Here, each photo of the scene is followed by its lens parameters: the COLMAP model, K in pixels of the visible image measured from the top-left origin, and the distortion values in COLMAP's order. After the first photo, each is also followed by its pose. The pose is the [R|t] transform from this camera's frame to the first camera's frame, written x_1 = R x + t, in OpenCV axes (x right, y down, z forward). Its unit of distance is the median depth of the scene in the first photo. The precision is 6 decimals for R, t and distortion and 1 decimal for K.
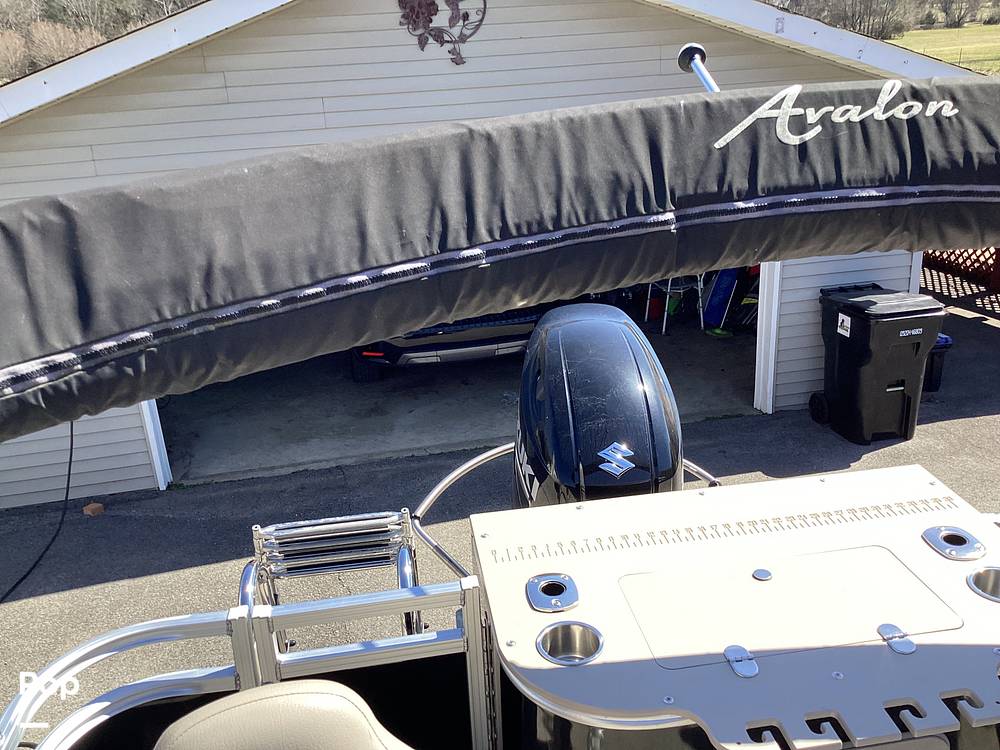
lens RADIAL K [[904.6, 0, 503.1], [0, 904.6, 376.9], [0, 0, 1]] dist [0.111253, -0.213047]
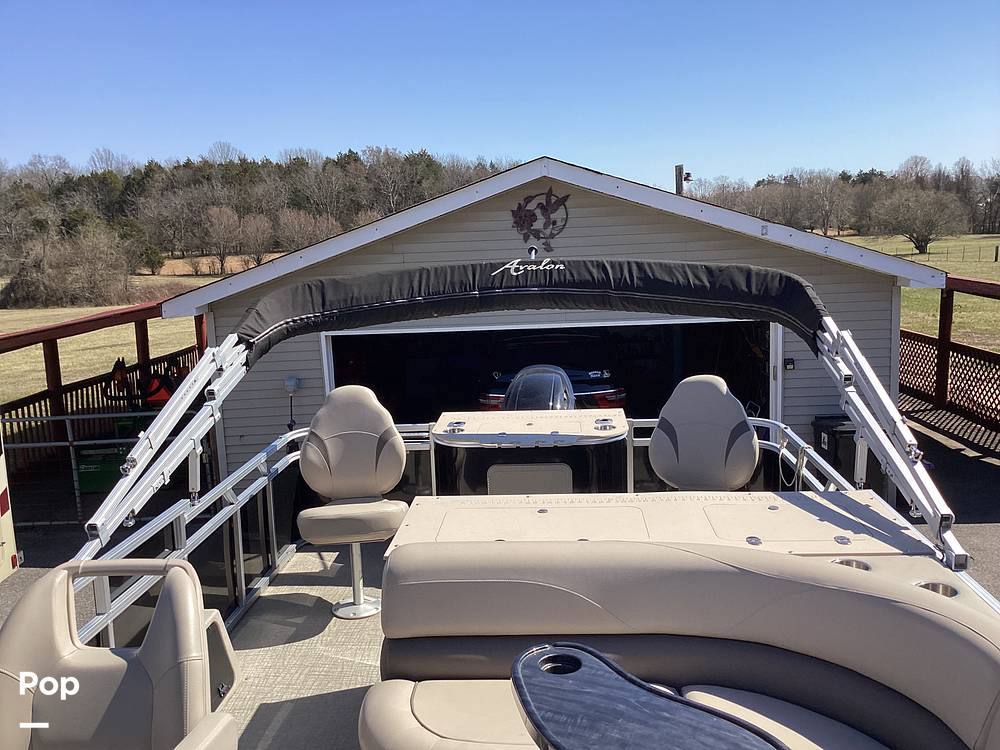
lens RADIAL K [[904.6, 0, 503.1], [0, 904.6, 376.9], [0, 0, 1]] dist [0.111253, -0.213047]
pose [[0.977791, 0.048444, -0.203904, 0.171050], [-0.086270, 0.979704, -0.180935, 0.131081], [0.191001, 0.194507, 0.962126, -0.392397]]
